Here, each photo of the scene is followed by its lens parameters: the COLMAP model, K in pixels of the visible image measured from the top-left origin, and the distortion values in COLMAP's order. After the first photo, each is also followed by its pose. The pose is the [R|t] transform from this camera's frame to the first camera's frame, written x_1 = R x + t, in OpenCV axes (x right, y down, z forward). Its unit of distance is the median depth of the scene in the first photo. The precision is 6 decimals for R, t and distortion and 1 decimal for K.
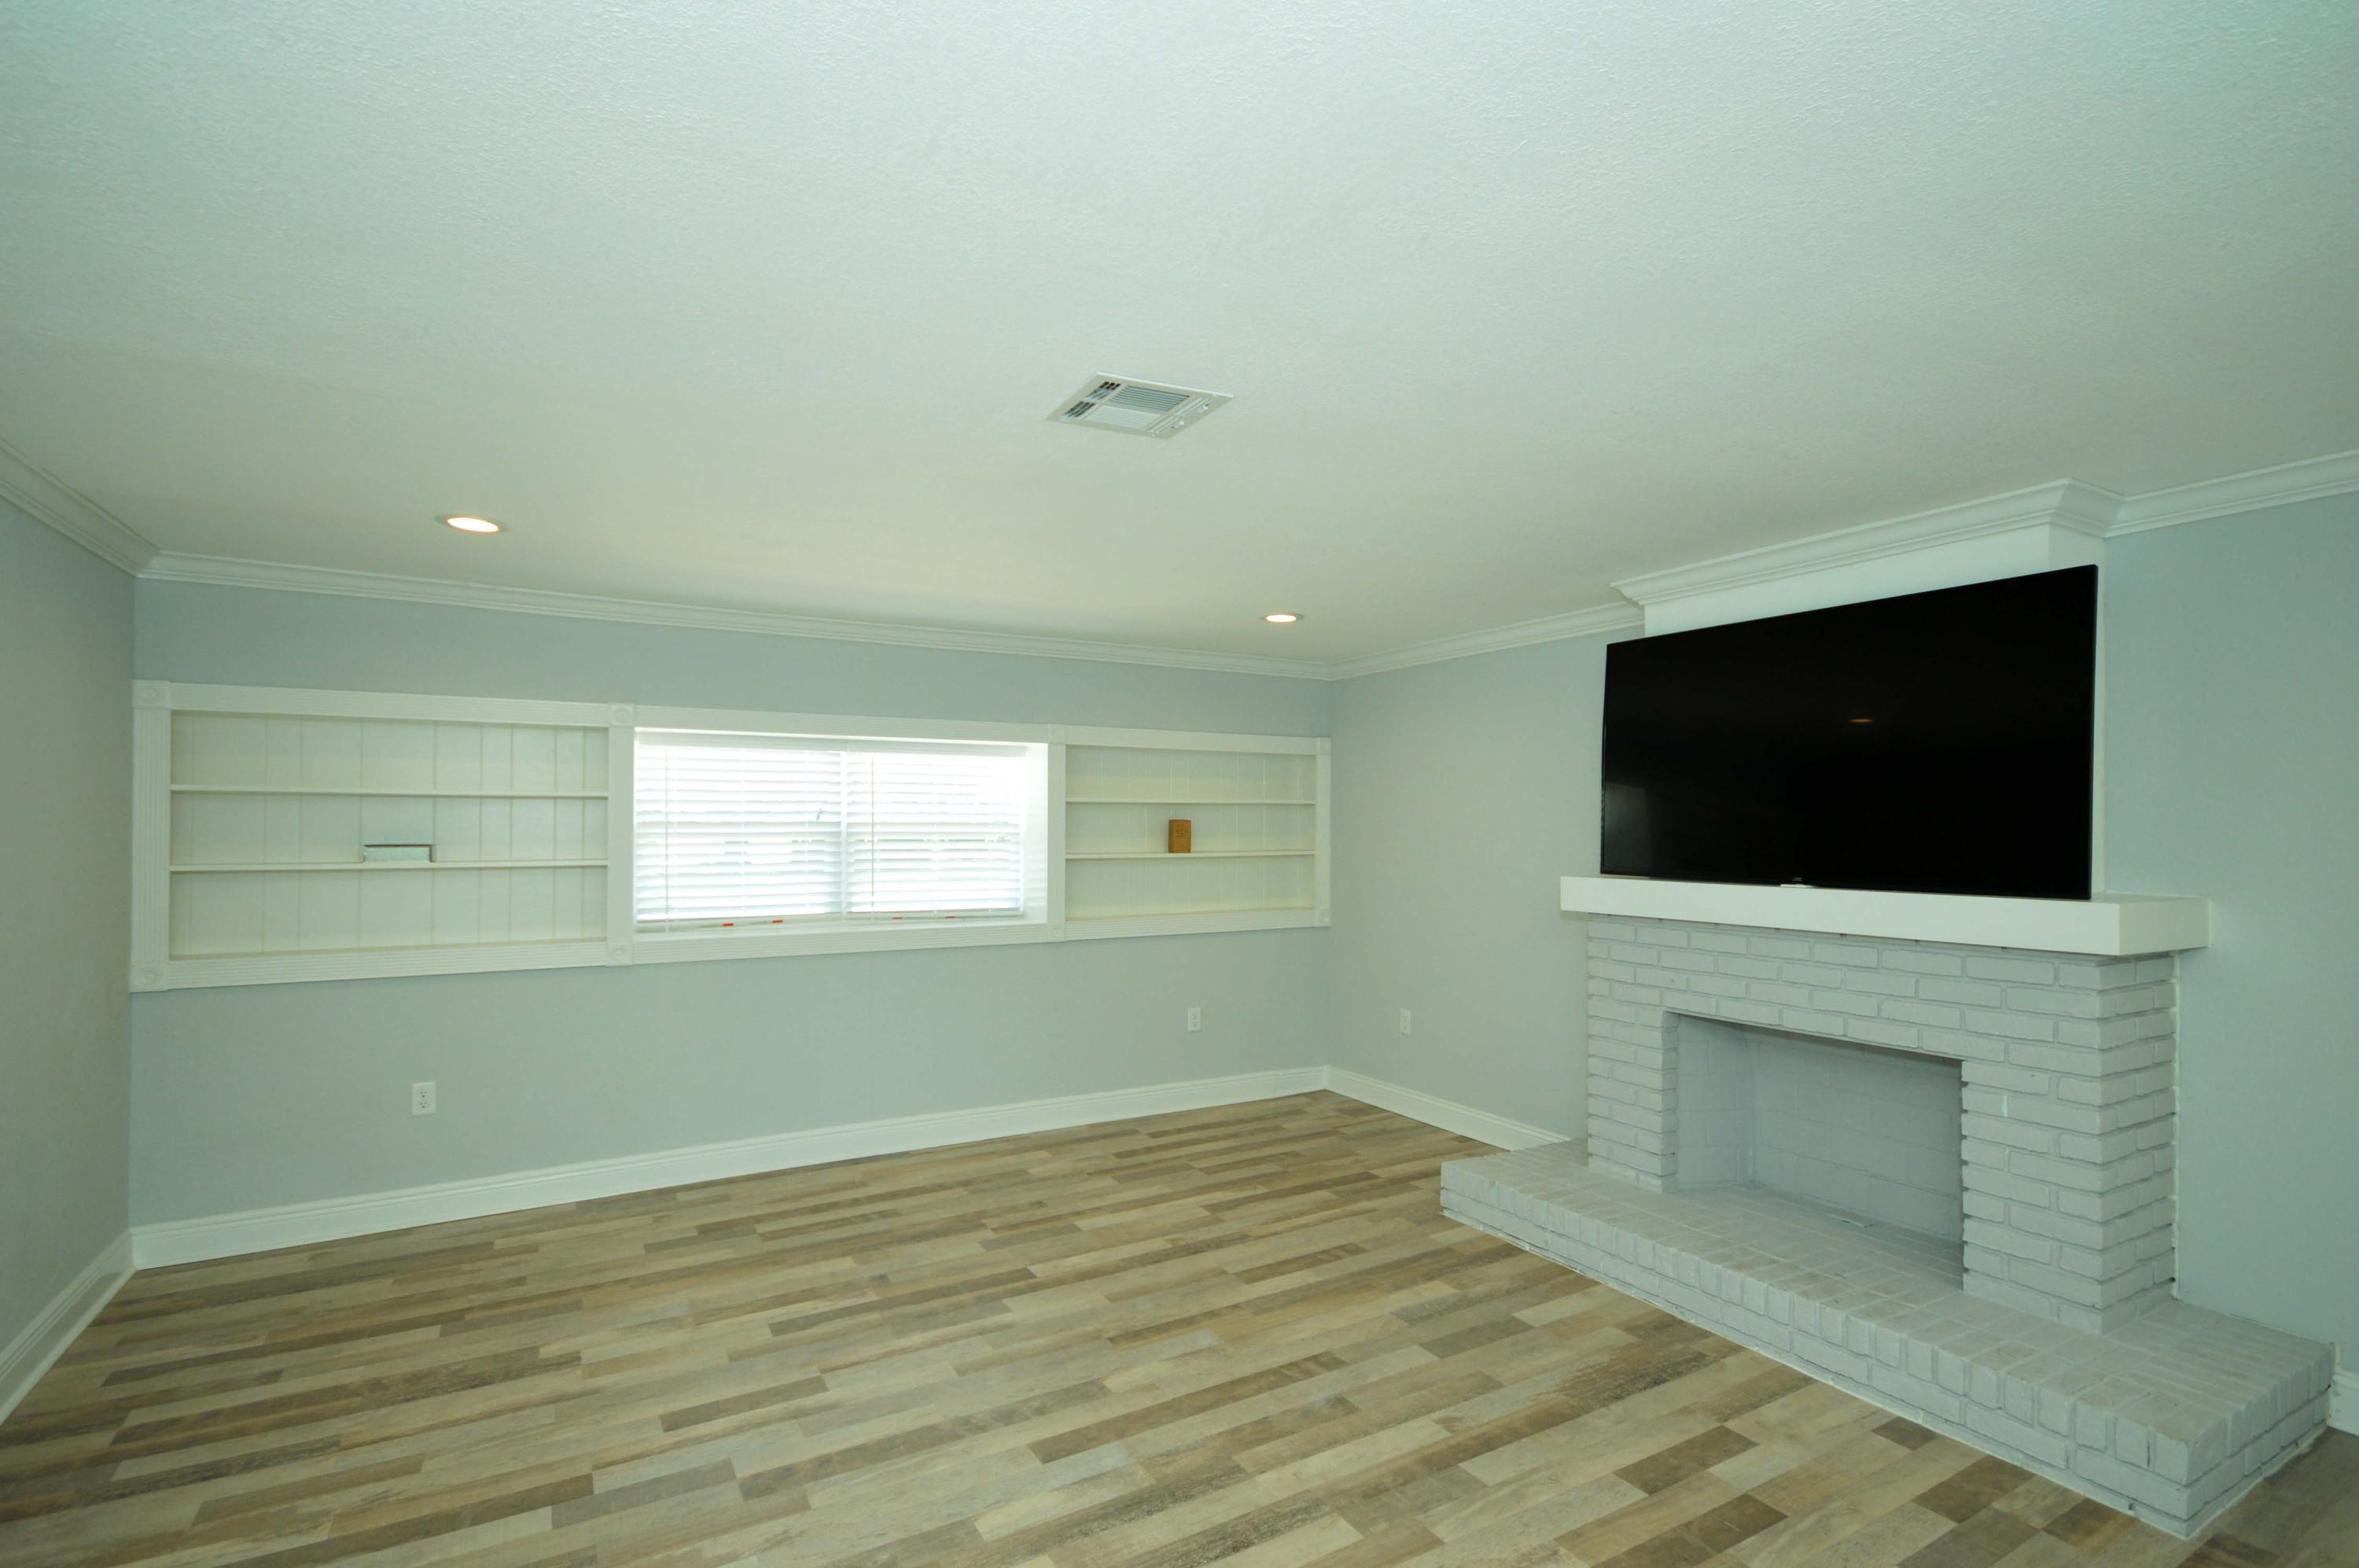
lens RADIAL K [[1089.4, 0, 1179.5], [0, 1089.4, 784.0], [0, 0, 1]] dist [0.019130, -0.015622]
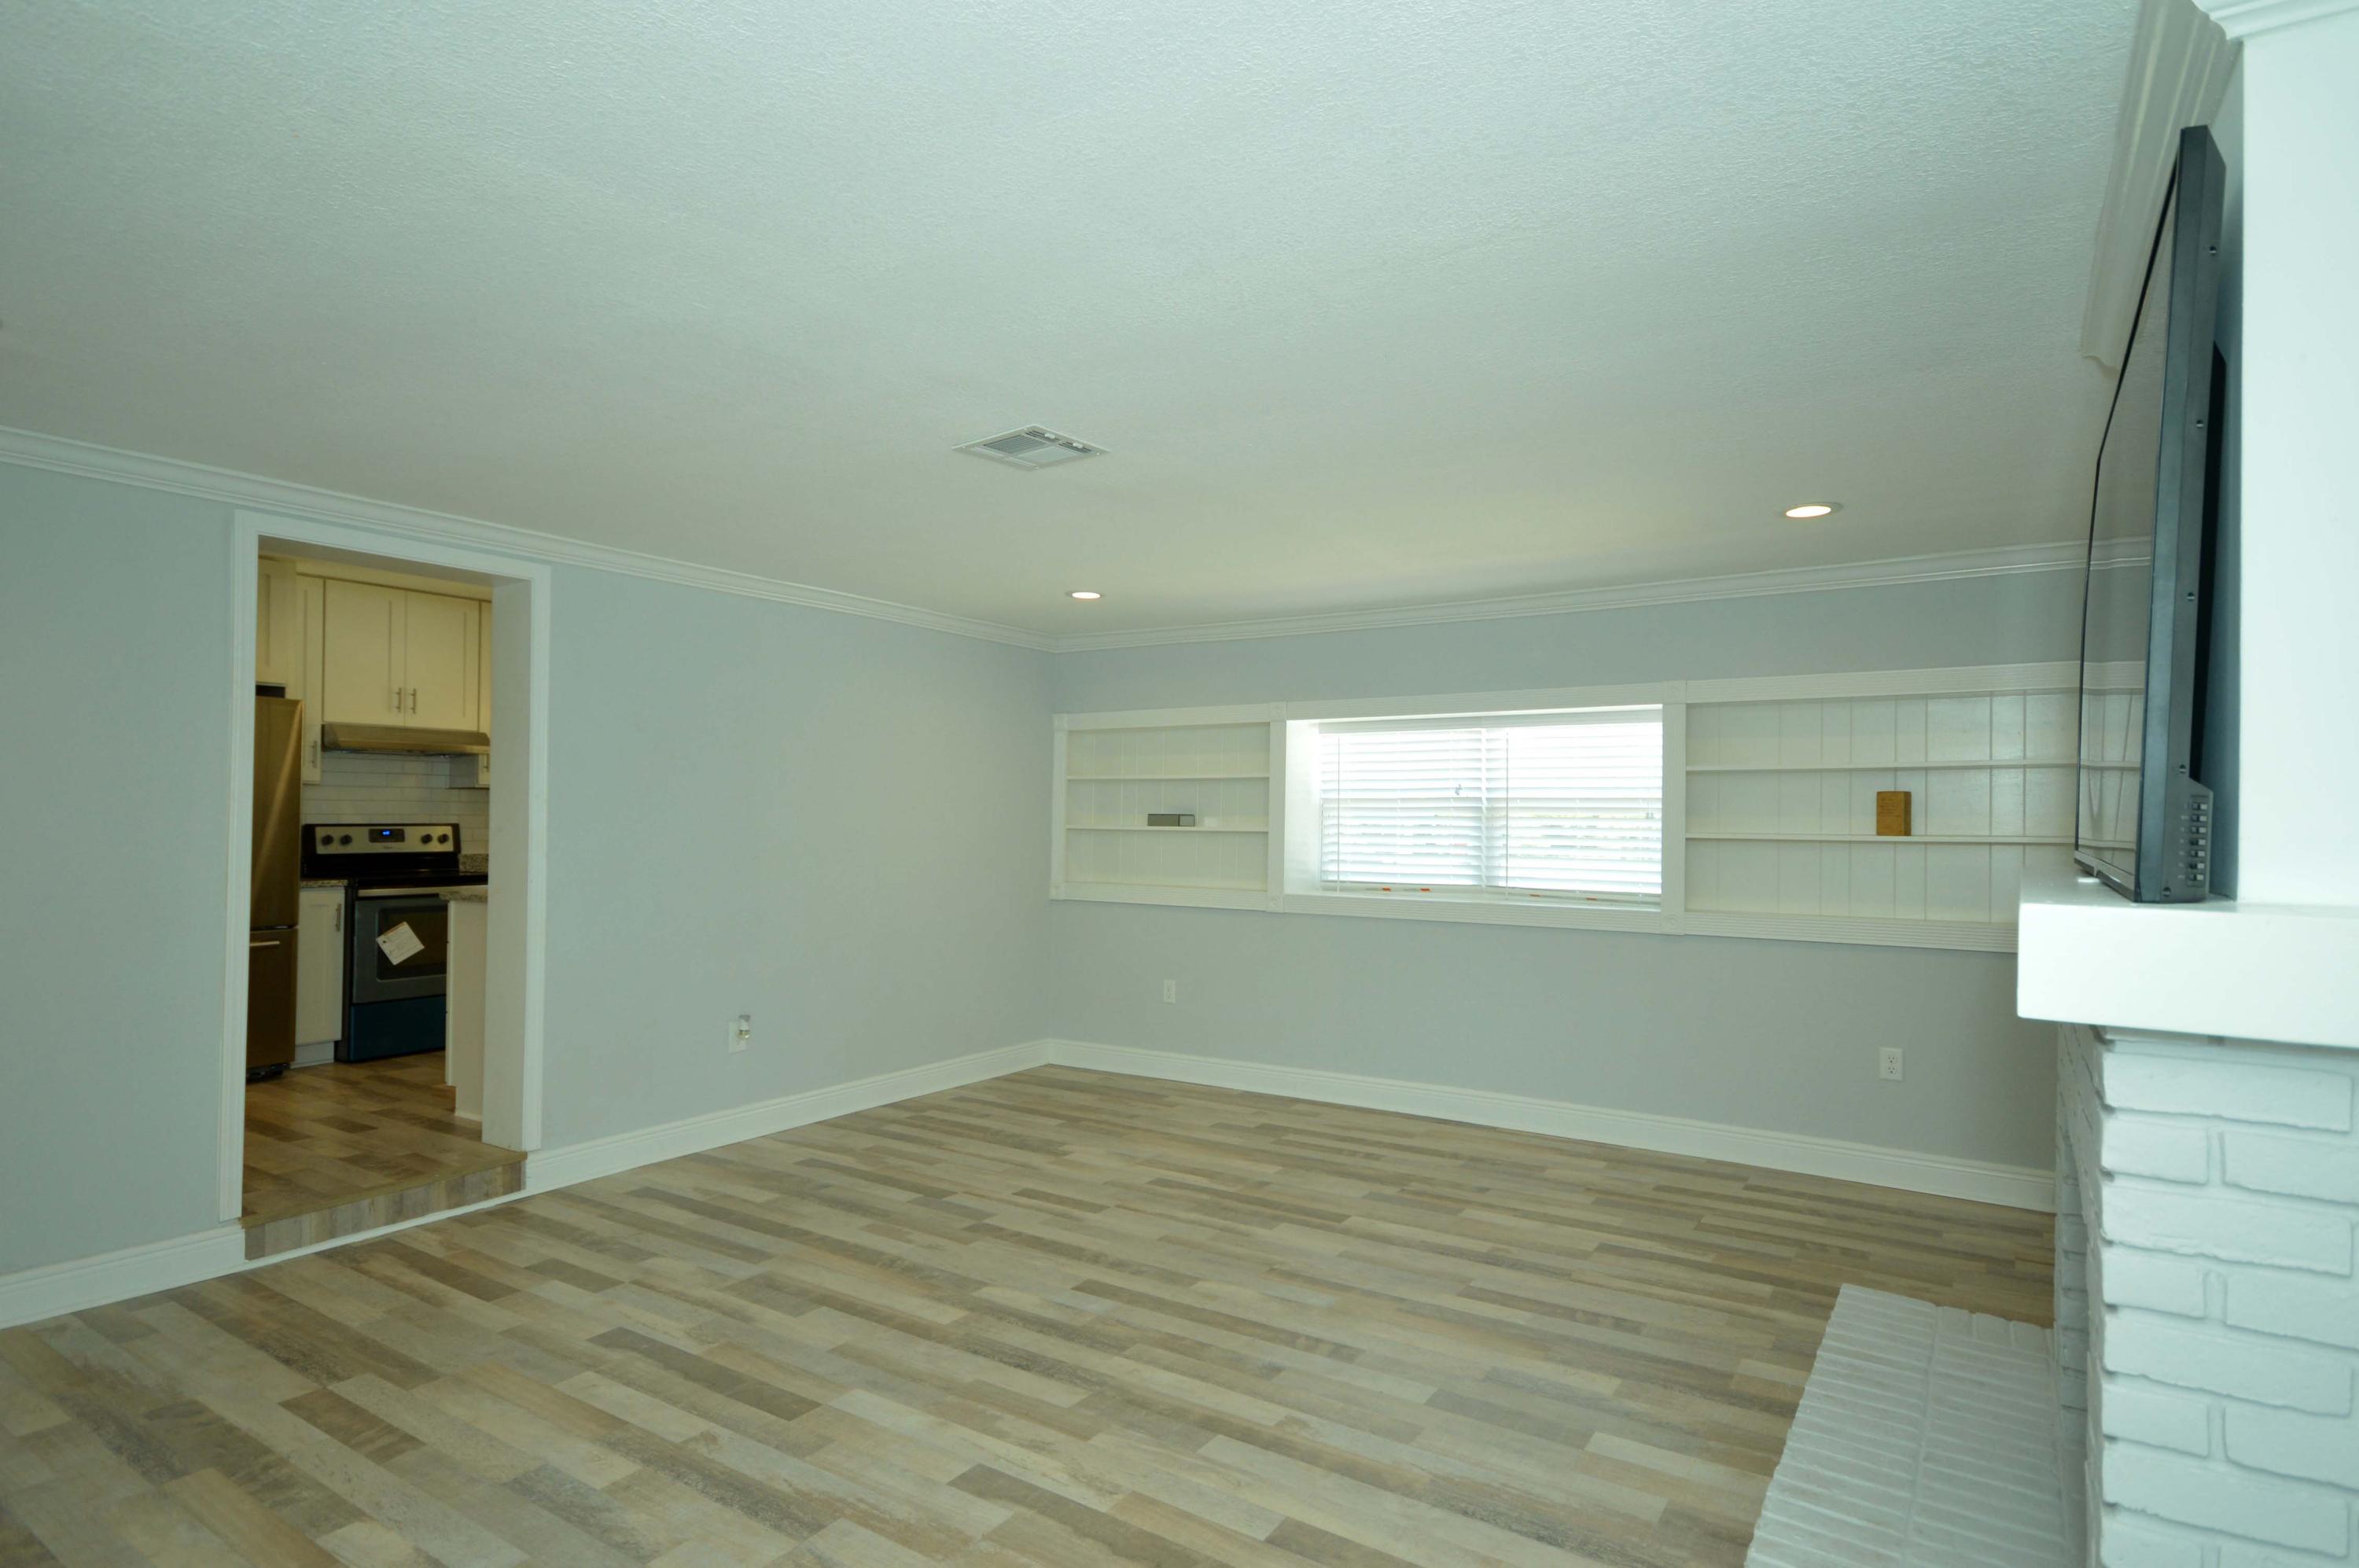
lens RADIAL K [[1219.5, 0, 1179.5], [0, 1219.5, 784.0], [0, 0, 1]] dist [0.000082, 0.000116]
pose [[0.449332, -0.022291, -0.893087, 0.845053], [0.029063, 0.999524, -0.010326, 0.037523], [0.892892, -0.021316, 0.449766, 0.341697]]
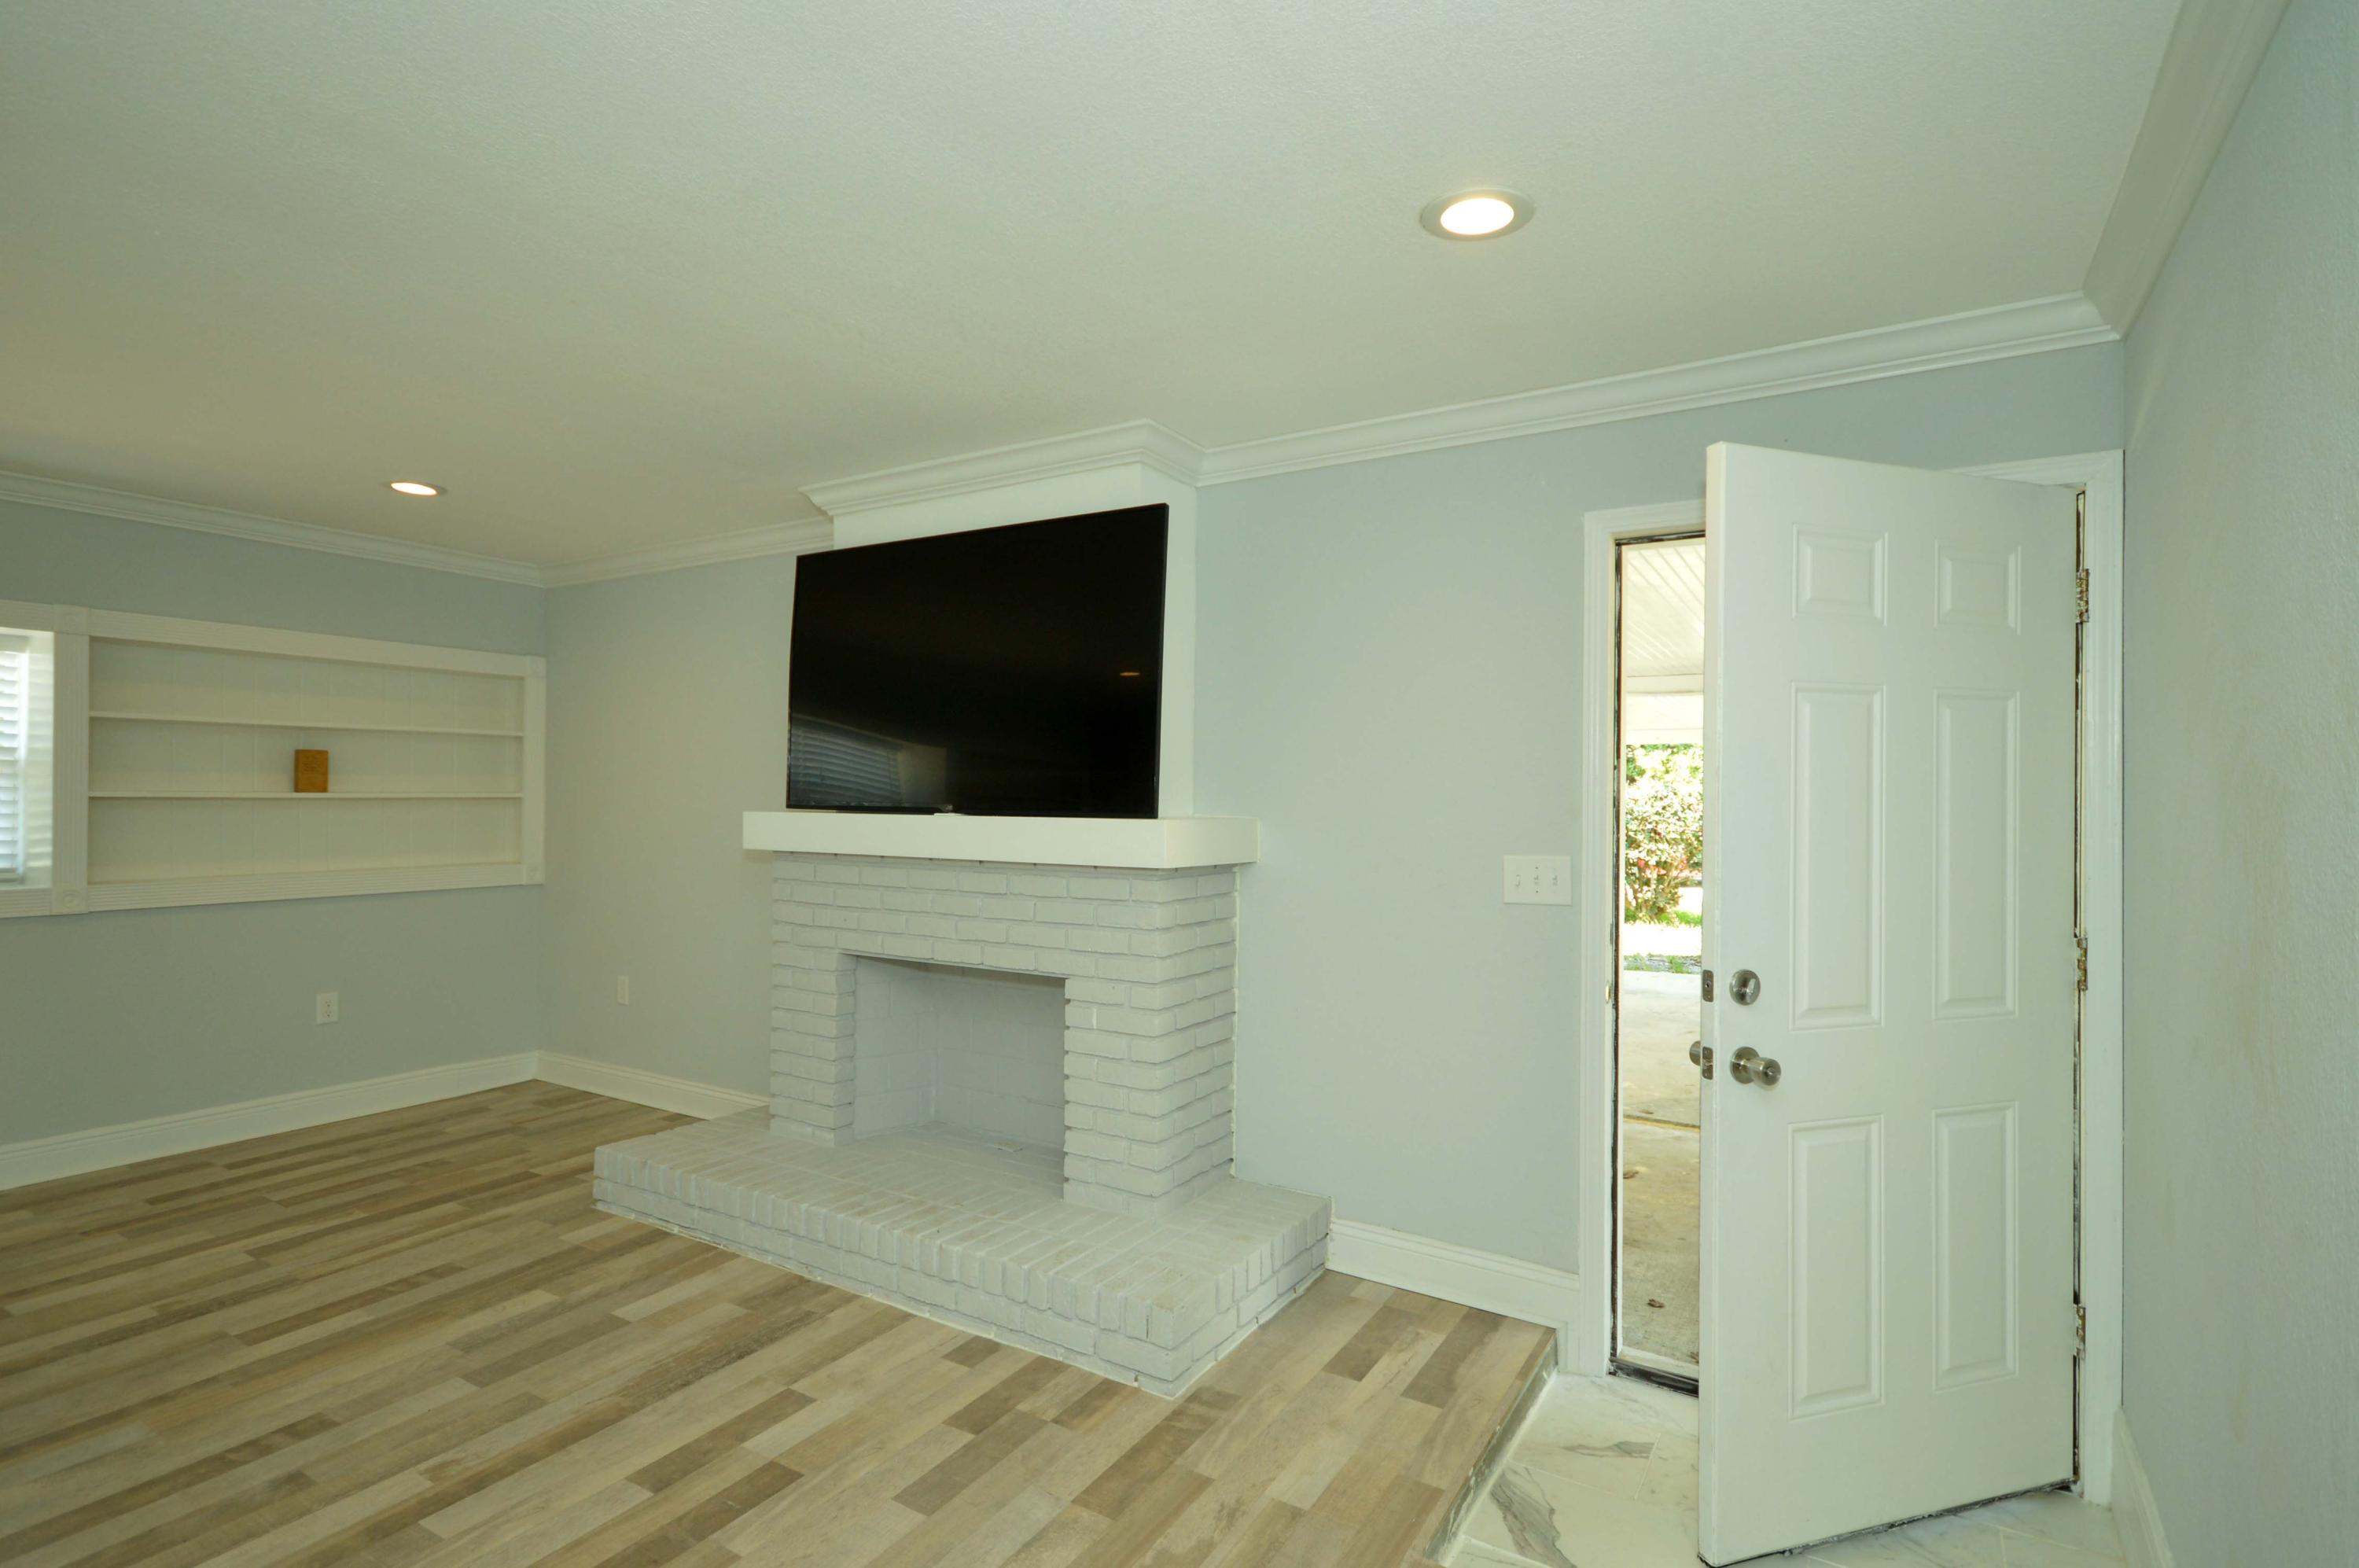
lens RADIAL K [[1148.7, 0, 1179.5], [0, 1148.7, 784.0], [0, 0, 1]] dist [-0.003686, -0.000027]
pose [[0.872624, 0.009476, 0.488300, 0.226265], [-0.026657, 0.999246, 0.028246, 0.029336], [-0.487664, -0.037664, 0.872219, 0.010500]]
